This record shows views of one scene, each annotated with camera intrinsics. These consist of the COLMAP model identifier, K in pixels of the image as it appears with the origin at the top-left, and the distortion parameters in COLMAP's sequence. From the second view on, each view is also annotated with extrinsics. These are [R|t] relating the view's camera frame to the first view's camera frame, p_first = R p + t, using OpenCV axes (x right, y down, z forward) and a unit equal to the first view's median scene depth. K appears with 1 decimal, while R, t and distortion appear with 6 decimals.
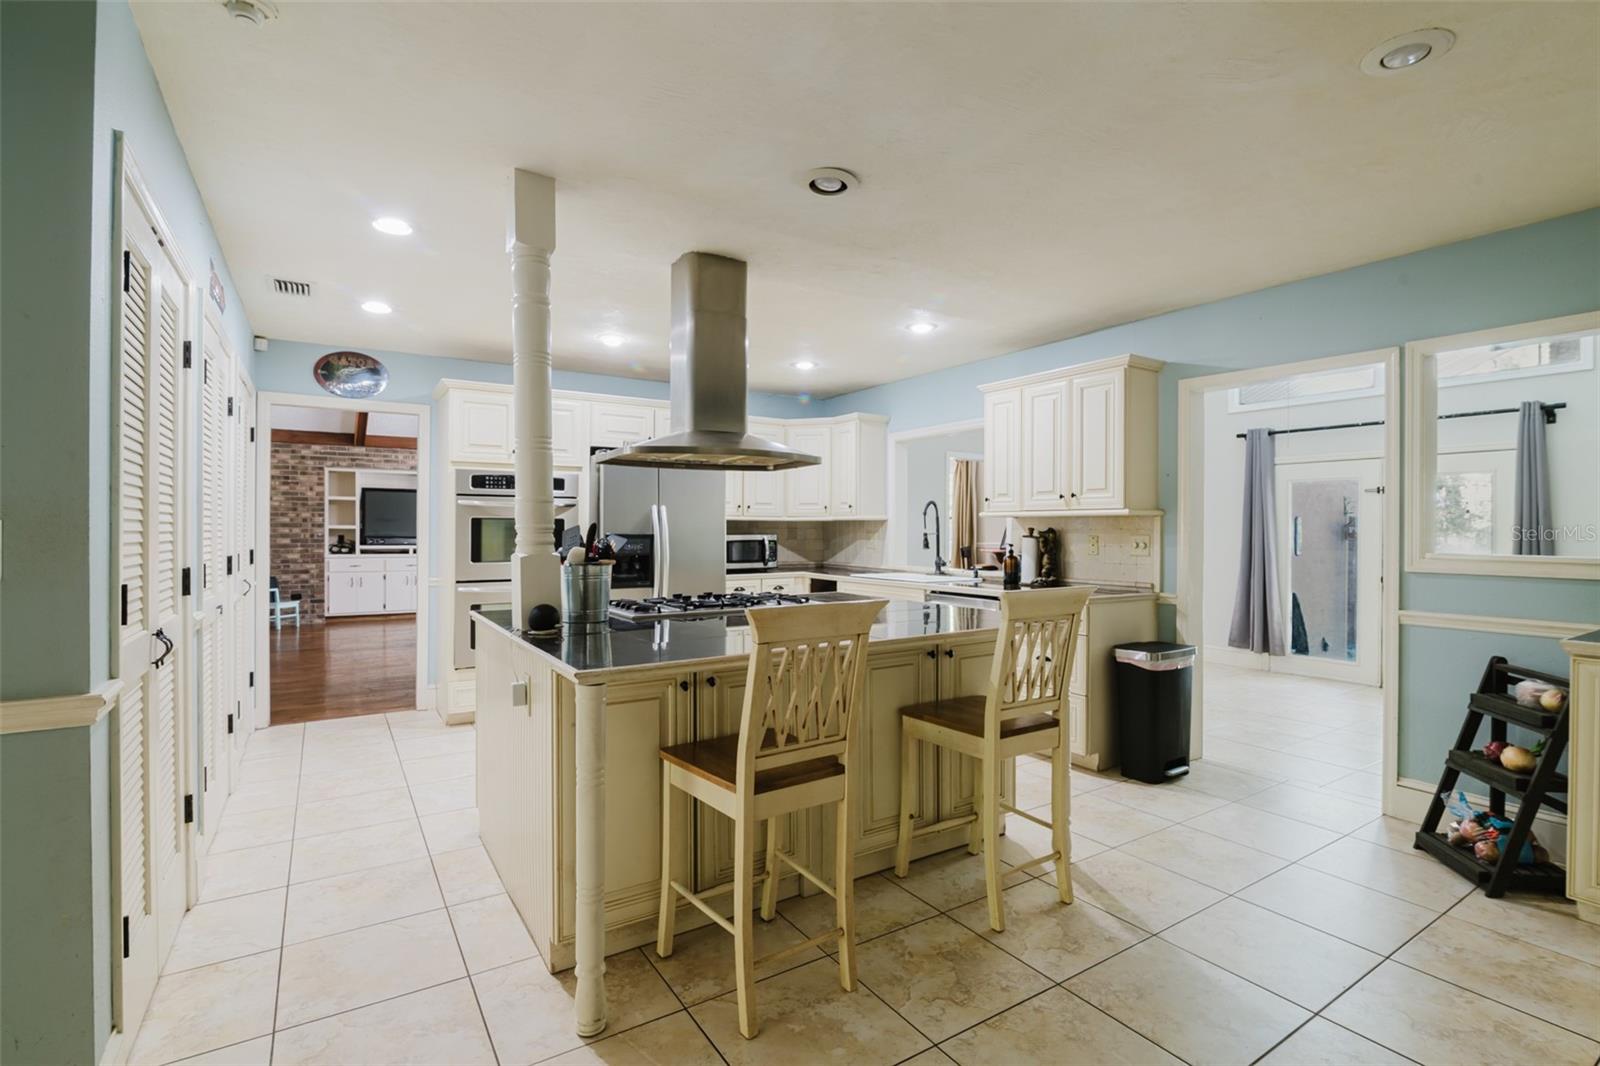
lens RADIAL K [[734.8, 0, 801.4], [0, 734.8, 530.9], [0, 0, 1]] dist [-0.001494, -0.000194]
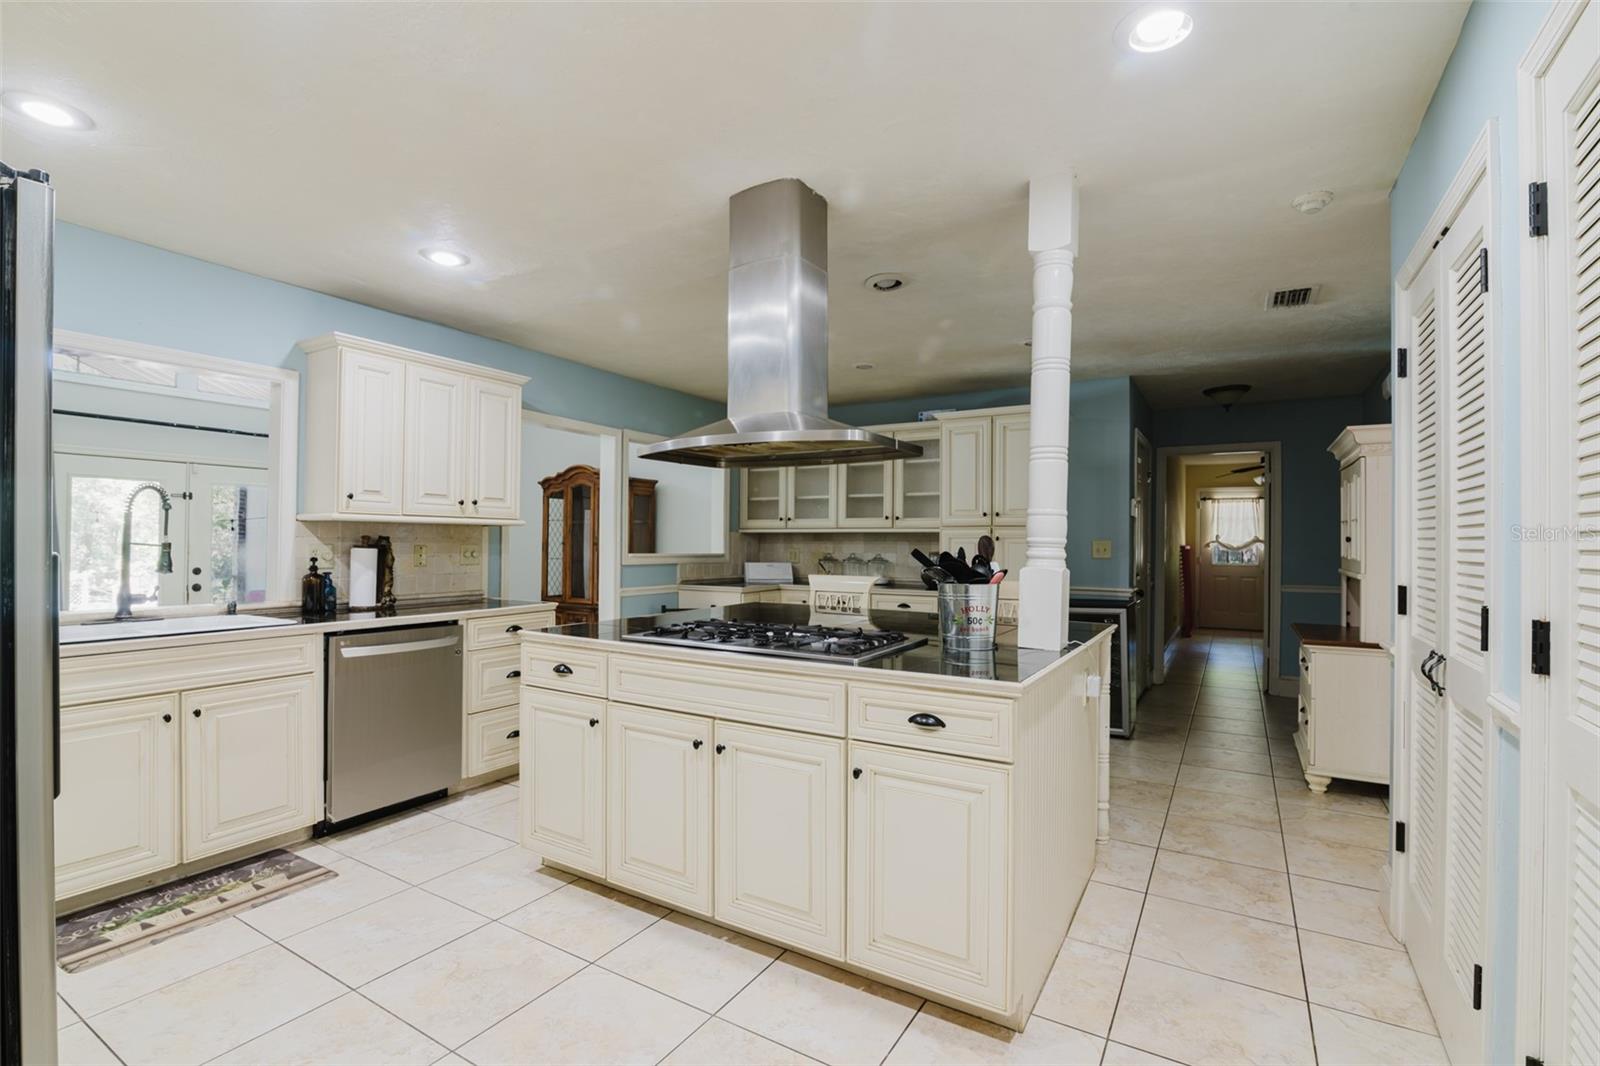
lens RADIAL K [[734.8, 0, 801.4], [0, 734.8, 540.2], [0, 0, 1]] dist [-0.001494, -0.000194]
pose [[-0.429200, 0.000552, 0.903209, -0.639955], [-0.001757, 0.999997, -0.001446, 0.001098], [-0.903208, -0.002207, -0.429198, 0.992819]]
